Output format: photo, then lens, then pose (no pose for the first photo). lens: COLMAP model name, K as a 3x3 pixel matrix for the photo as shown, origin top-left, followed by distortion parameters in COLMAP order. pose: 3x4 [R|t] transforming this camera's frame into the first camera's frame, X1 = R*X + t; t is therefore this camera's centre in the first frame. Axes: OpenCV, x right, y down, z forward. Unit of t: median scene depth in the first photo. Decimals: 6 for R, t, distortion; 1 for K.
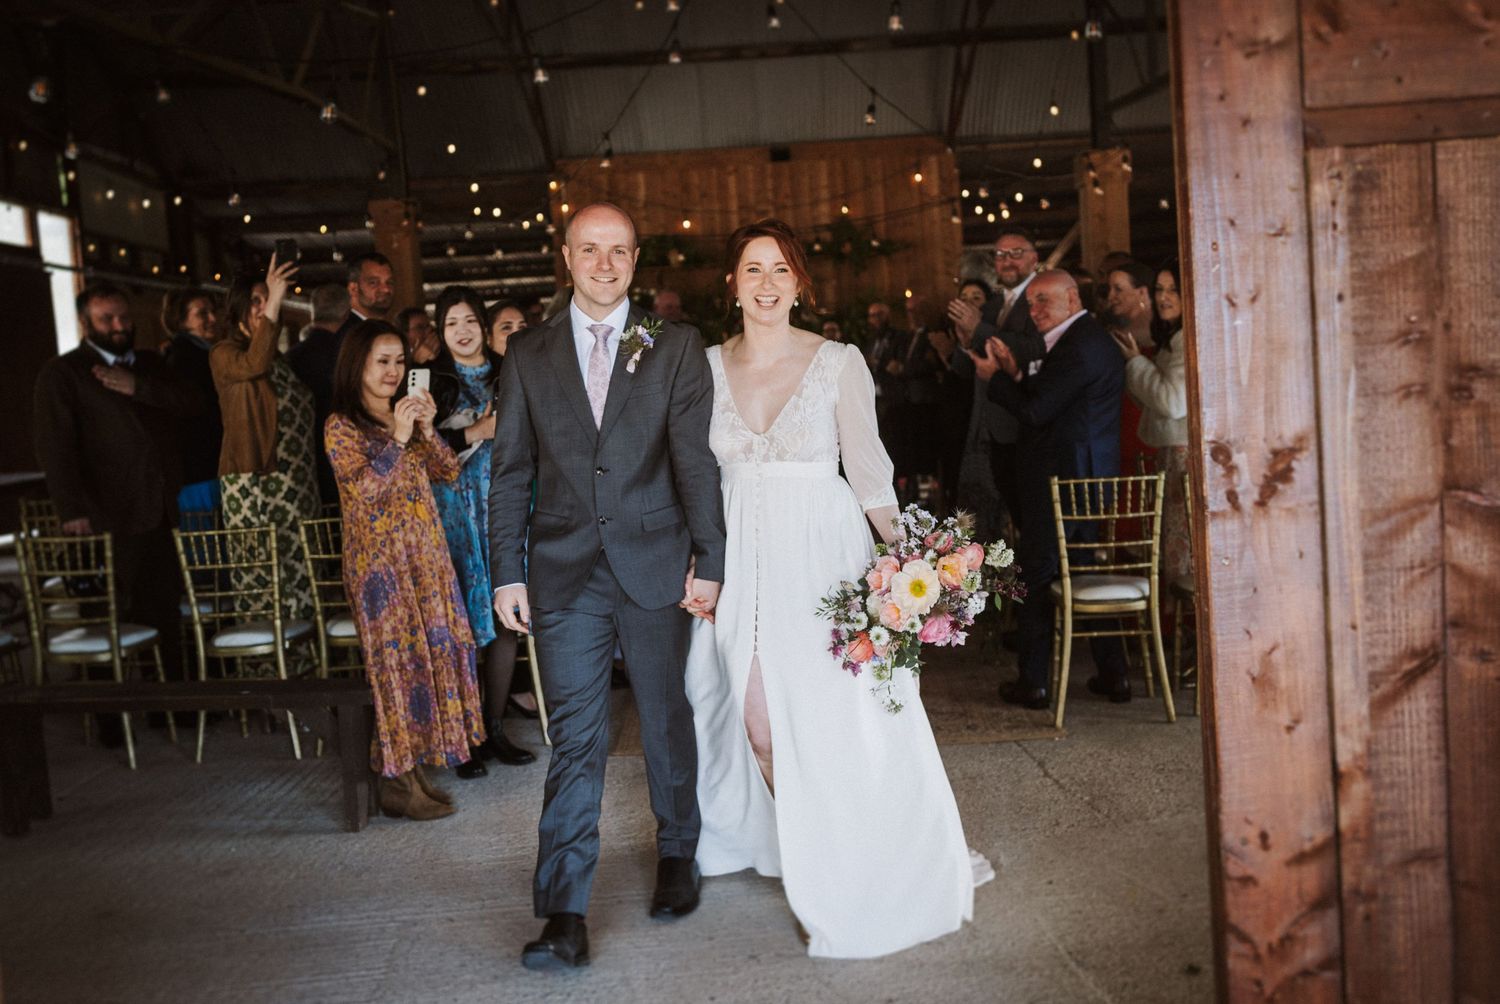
lens RADIAL K [[1490.9, 0, 691.6], [0, 1490.9, 527.4], [0, 0, 1]] dist [-0.004368, 0.002965]
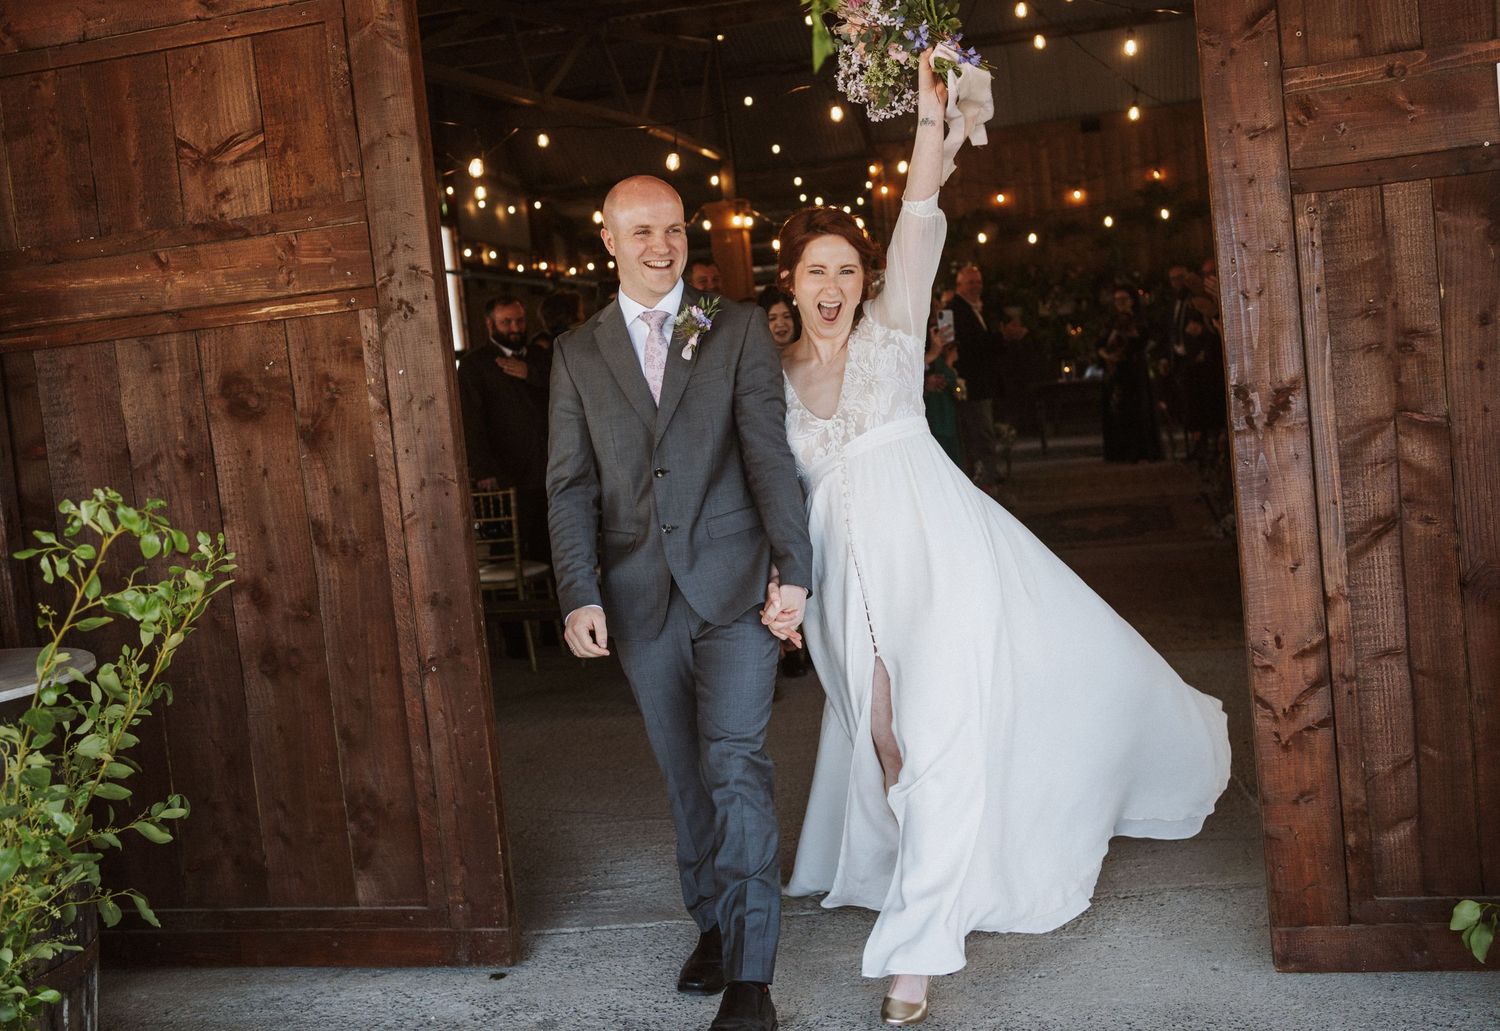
lens RADIAL K [[1613.0, 0, 750.0], [0, 1613.0, 515.5], [0, 0, 1]] dist [0.002019, -0.008616]
pose [[0.981818, -0.020564, -0.188710, 0.164661], [0.021596, 0.999761, 0.003416, 0.061074], [0.188595, -0.007429, 0.982027, -0.749354]]
